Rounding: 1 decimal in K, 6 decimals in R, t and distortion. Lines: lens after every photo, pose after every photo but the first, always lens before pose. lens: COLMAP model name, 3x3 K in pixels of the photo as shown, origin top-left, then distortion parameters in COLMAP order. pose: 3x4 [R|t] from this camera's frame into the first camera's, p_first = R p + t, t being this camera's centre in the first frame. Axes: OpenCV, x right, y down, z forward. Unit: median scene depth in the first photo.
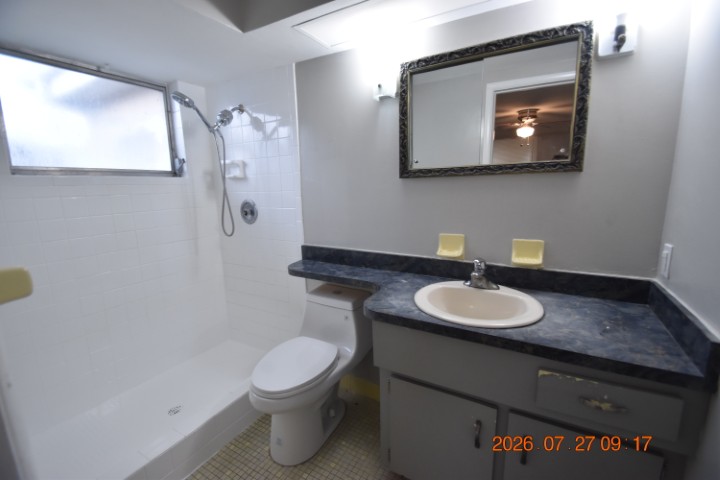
lens RADIAL K [[316.2, 0, 357.0], [0, 316.2, 241.7], [0, 0, 1]] dist [0.021048, -0.019348]
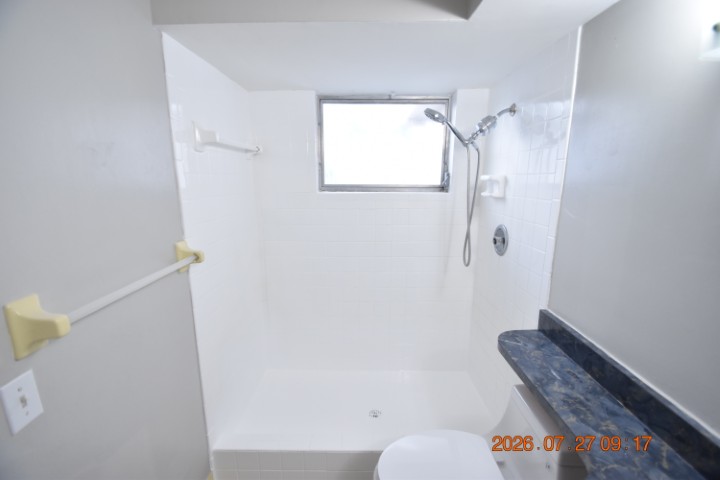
lens RADIAL K [[316.2, 0, 357.0], [0, 316.2, 241.7], [0, 0, 1]] dist [0.021048, -0.019348]
pose [[0.484807, 0.197291, -0.852079, 0.176726], [-0.164912, 0.977372, 0.132471, -0.151142], [0.858933, 0.076295, 0.506373, 0.320662]]
